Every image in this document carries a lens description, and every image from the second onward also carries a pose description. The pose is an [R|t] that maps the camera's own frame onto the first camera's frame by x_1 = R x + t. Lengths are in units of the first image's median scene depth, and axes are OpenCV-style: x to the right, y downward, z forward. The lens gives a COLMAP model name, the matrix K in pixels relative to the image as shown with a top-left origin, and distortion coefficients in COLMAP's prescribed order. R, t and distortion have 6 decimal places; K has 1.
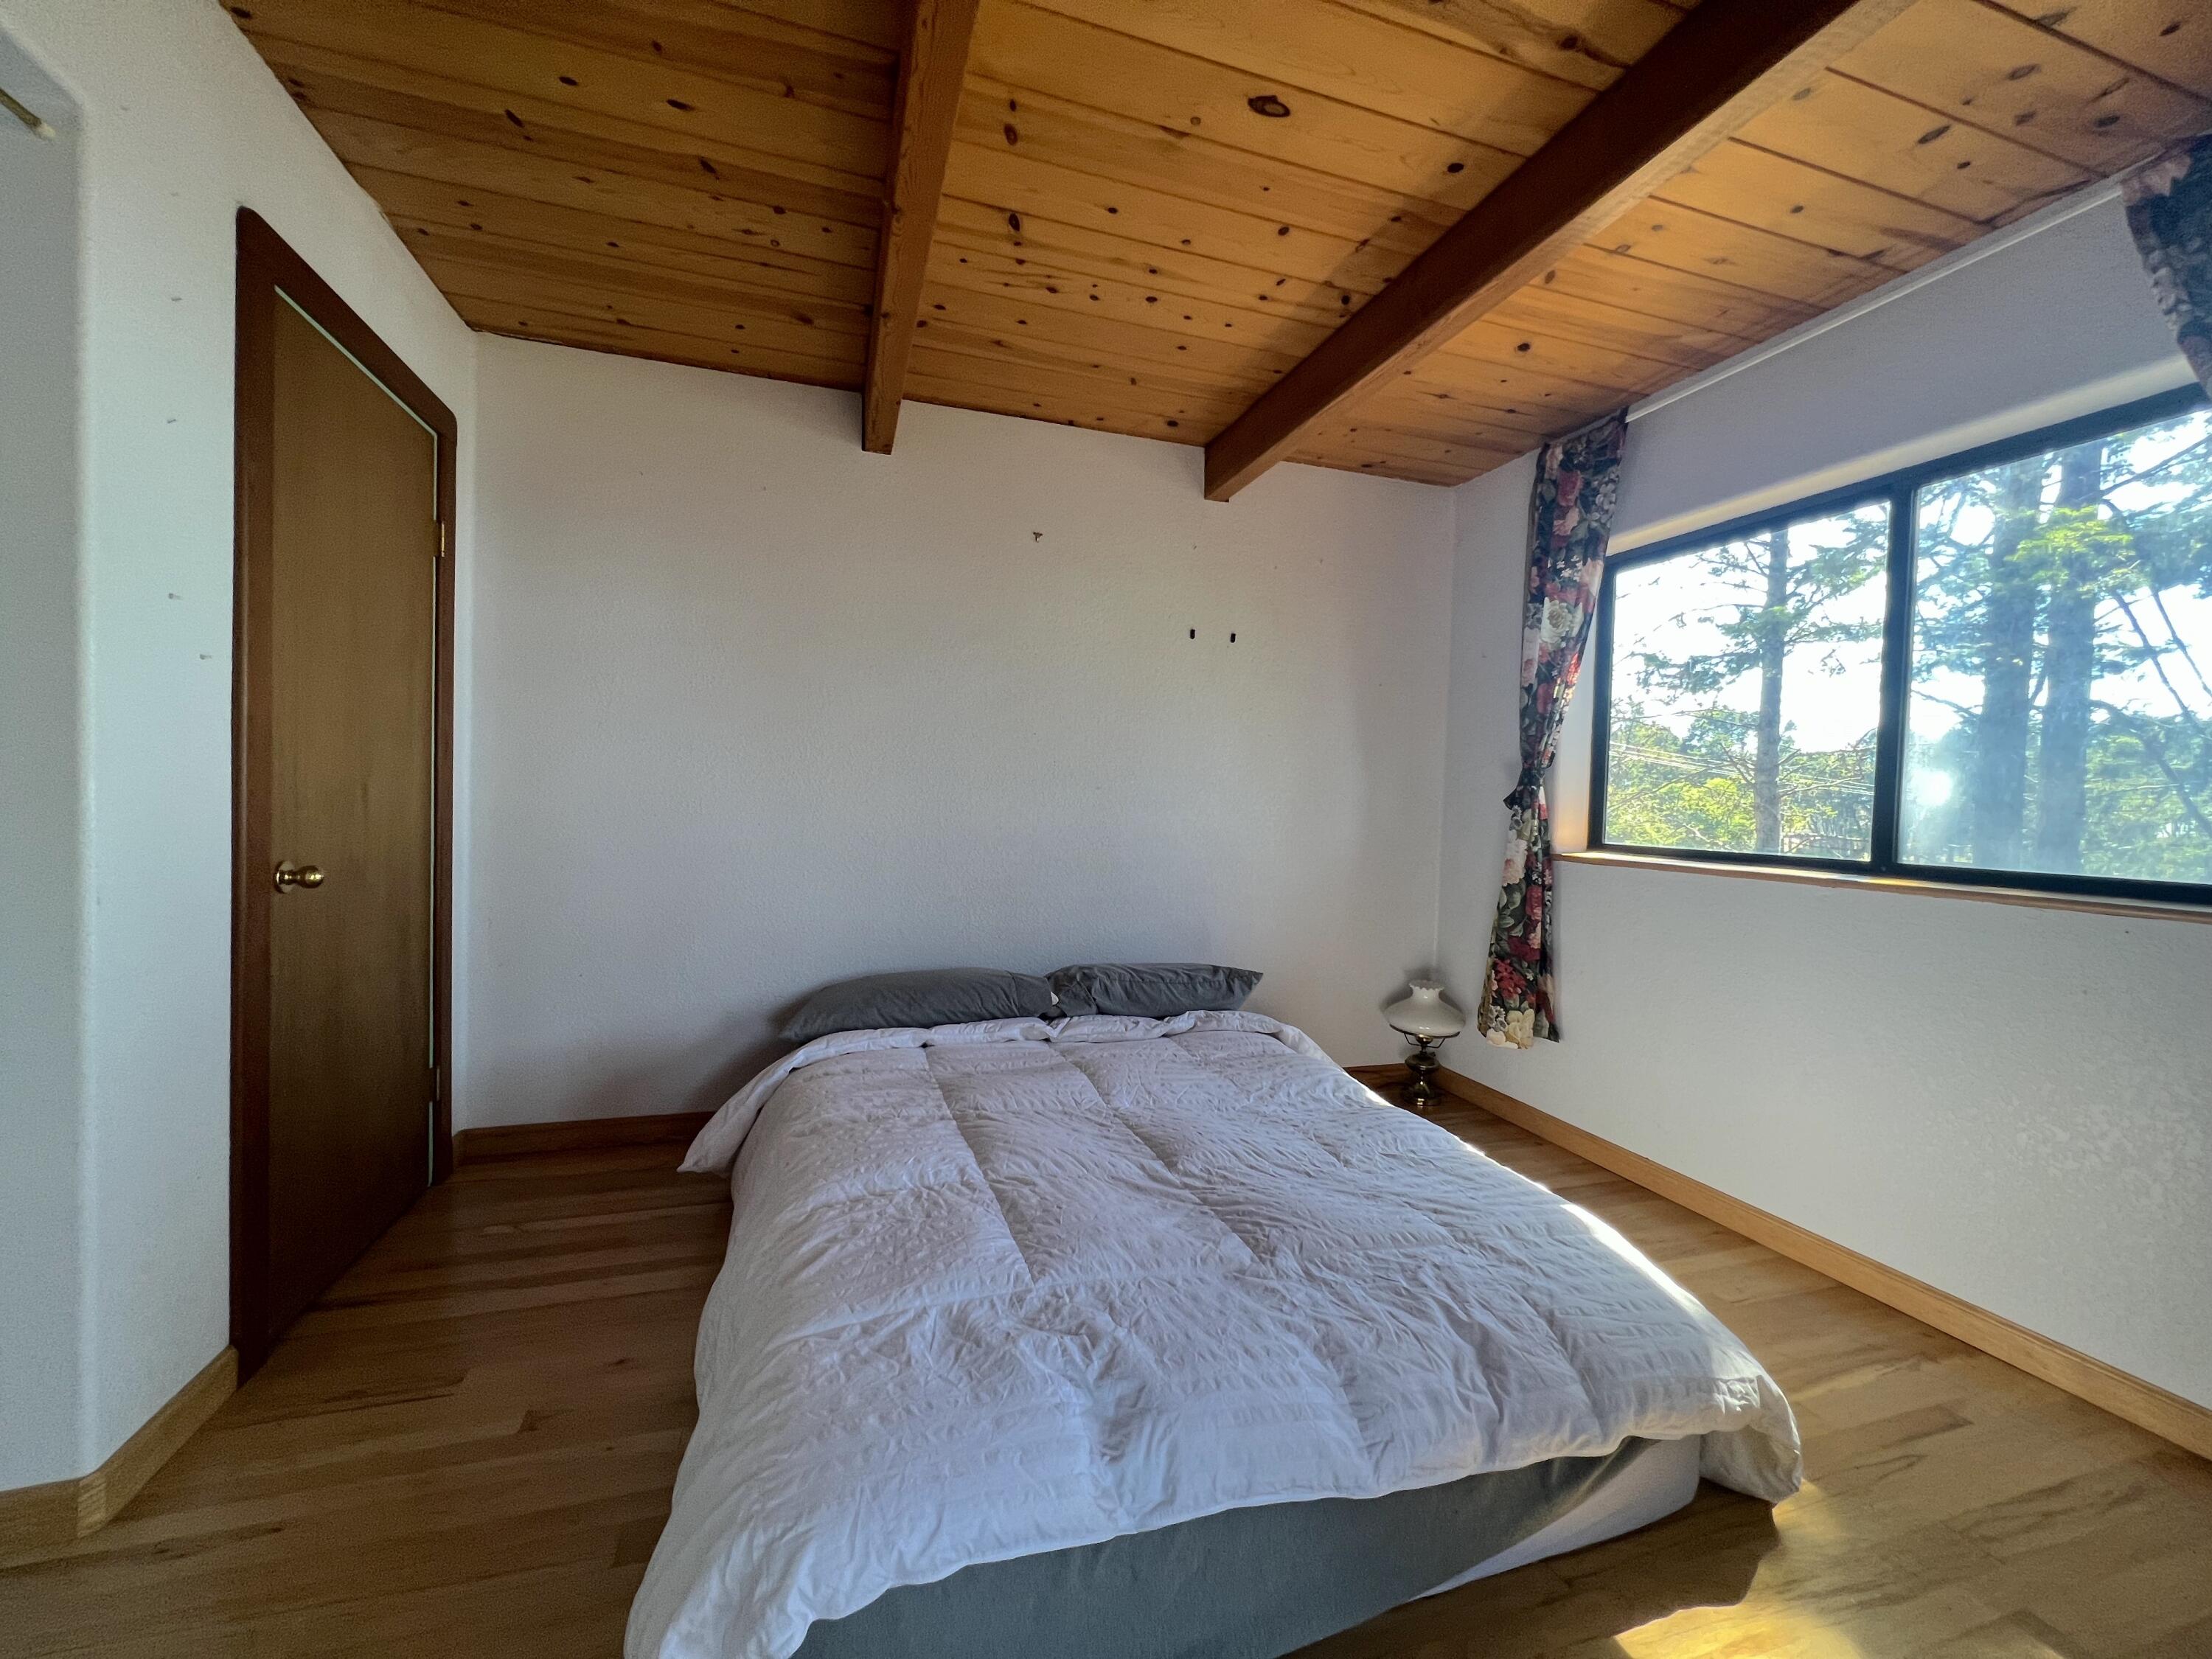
lens RADIAL K [[883.7, 0, 1101.1], [0, 883.7, 827.0], [0, 0, 1]] dist [-0.005911, -0.000182]
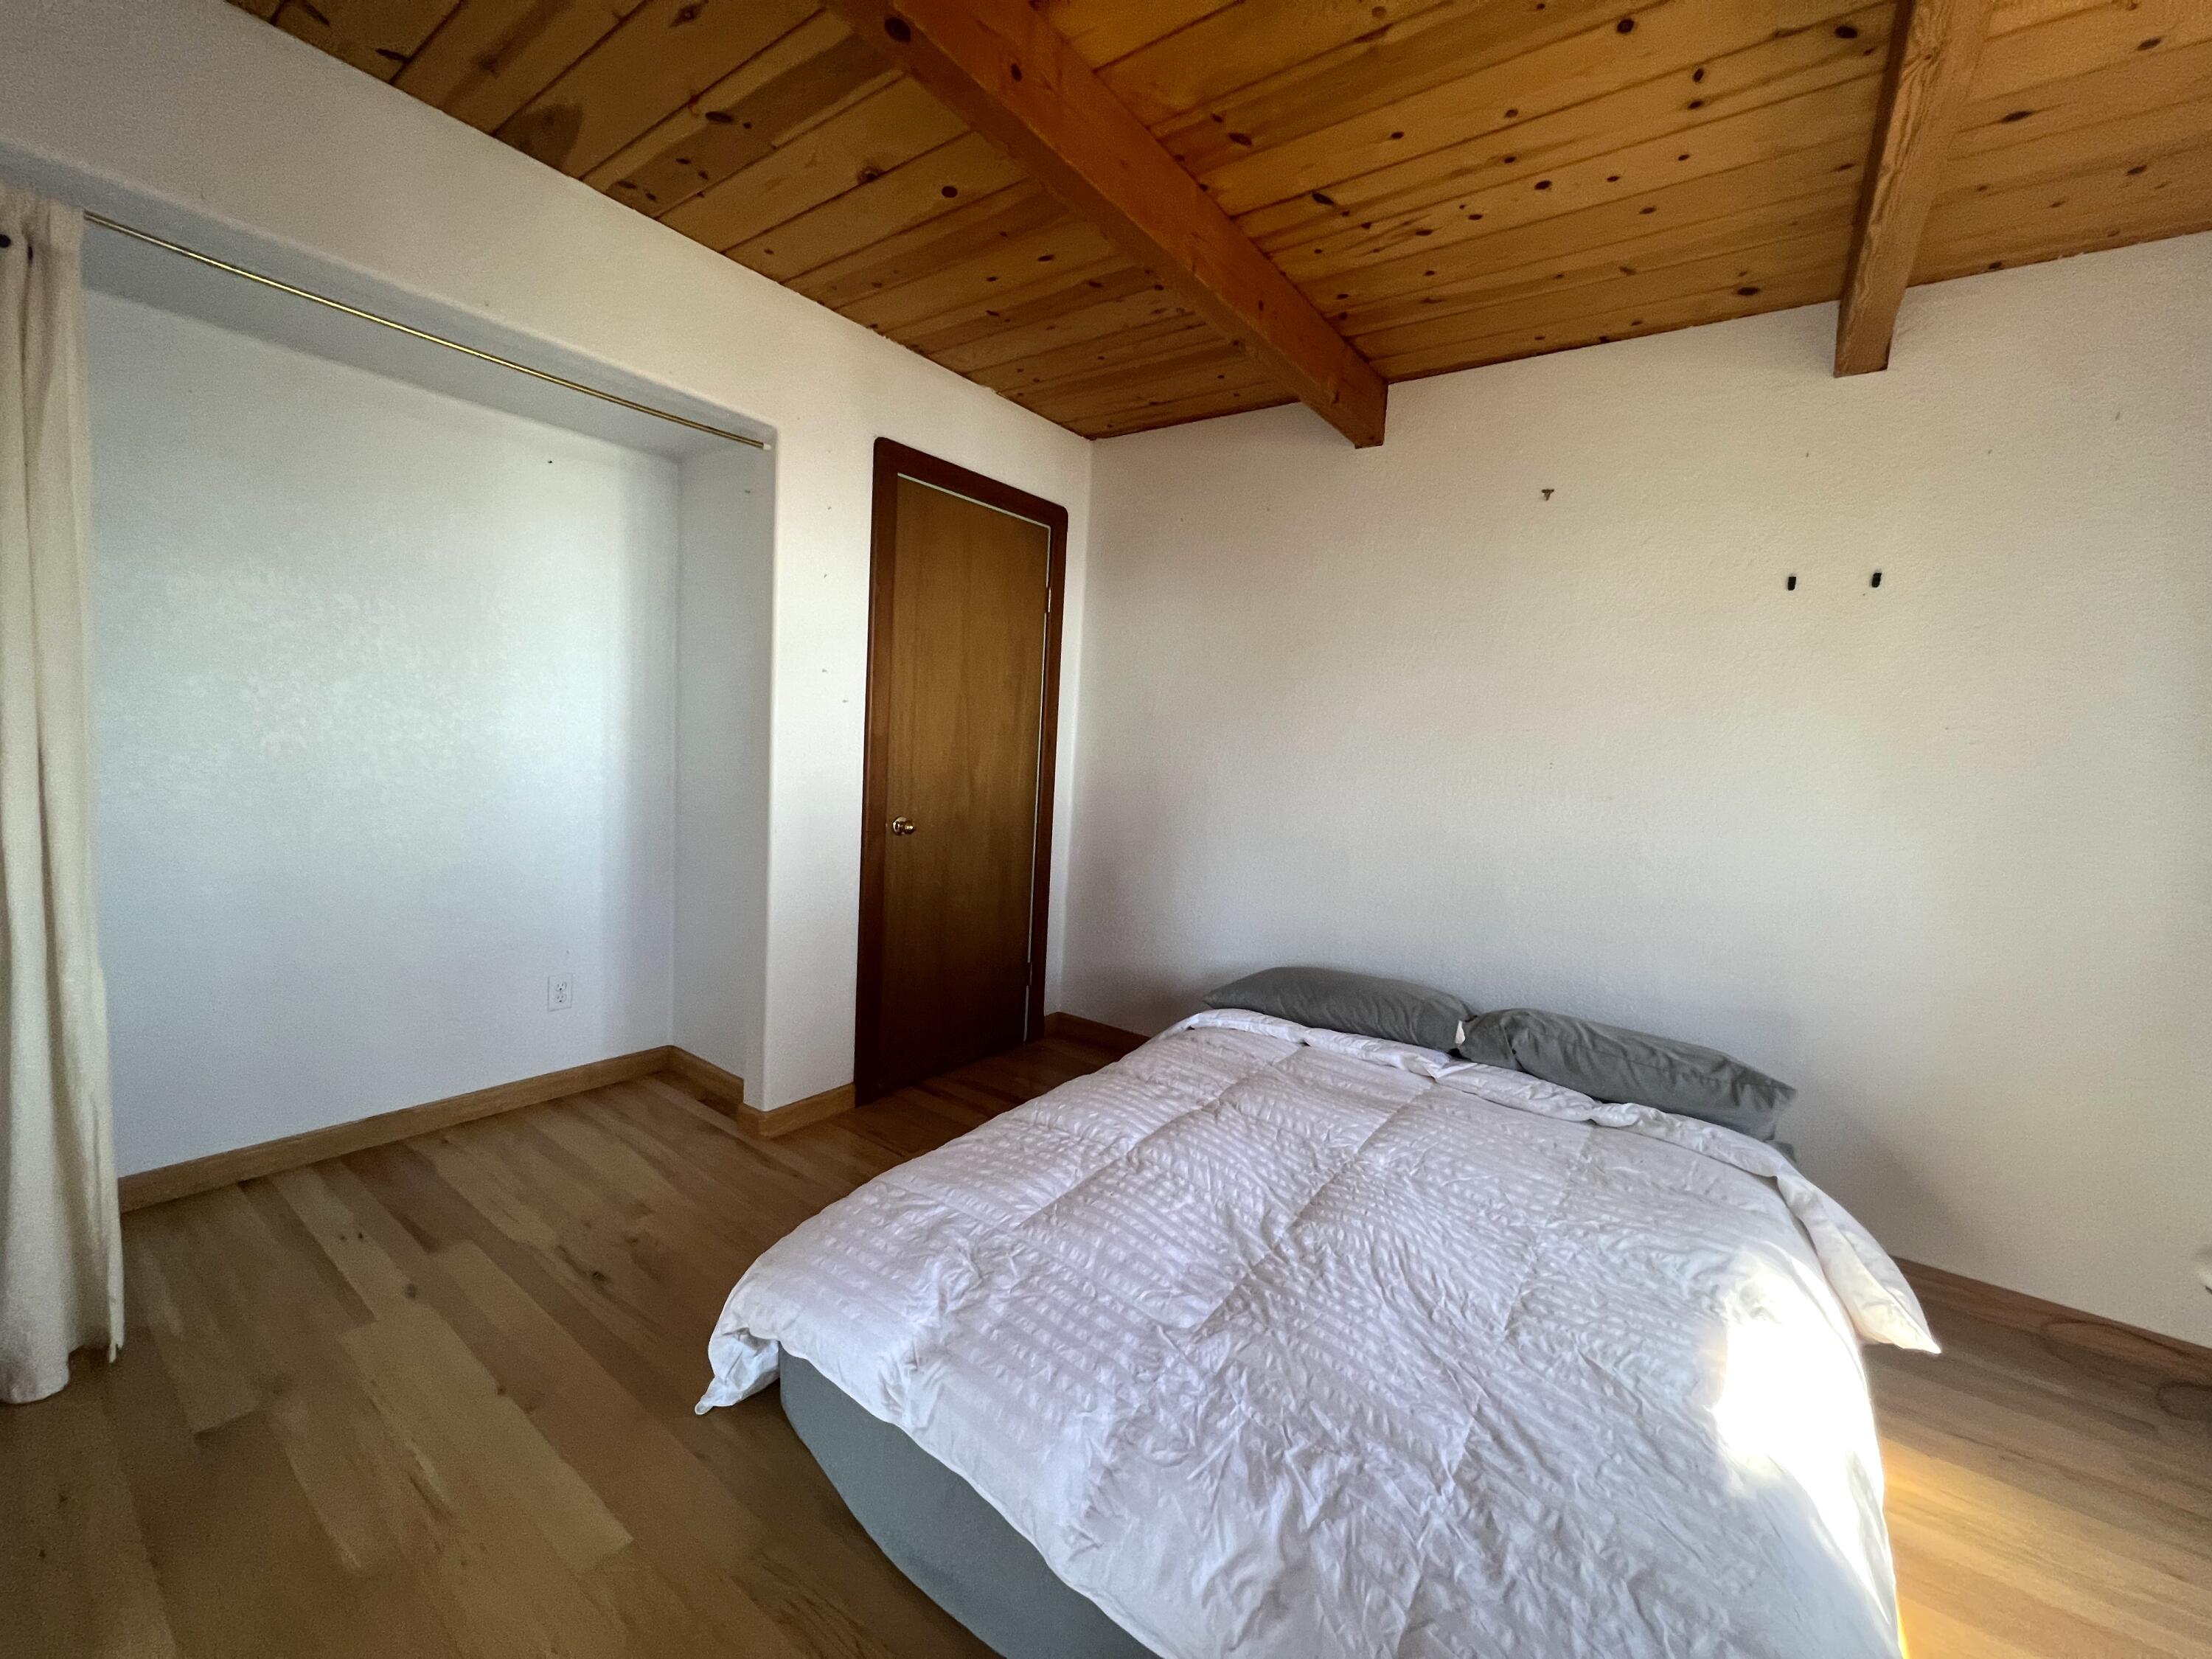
lens RADIAL K [[883.7, 0, 1100.5], [0, 883.7, 827.0], [0, 0, 1]] dist [-0.005911, -0.000182]
pose [[0.588401, 0.084315, -0.804162, 0.515843], [-0.063370, 0.996298, 0.058092, -0.050022], [0.806082, 0.016778, 0.591565, 0.233660]]
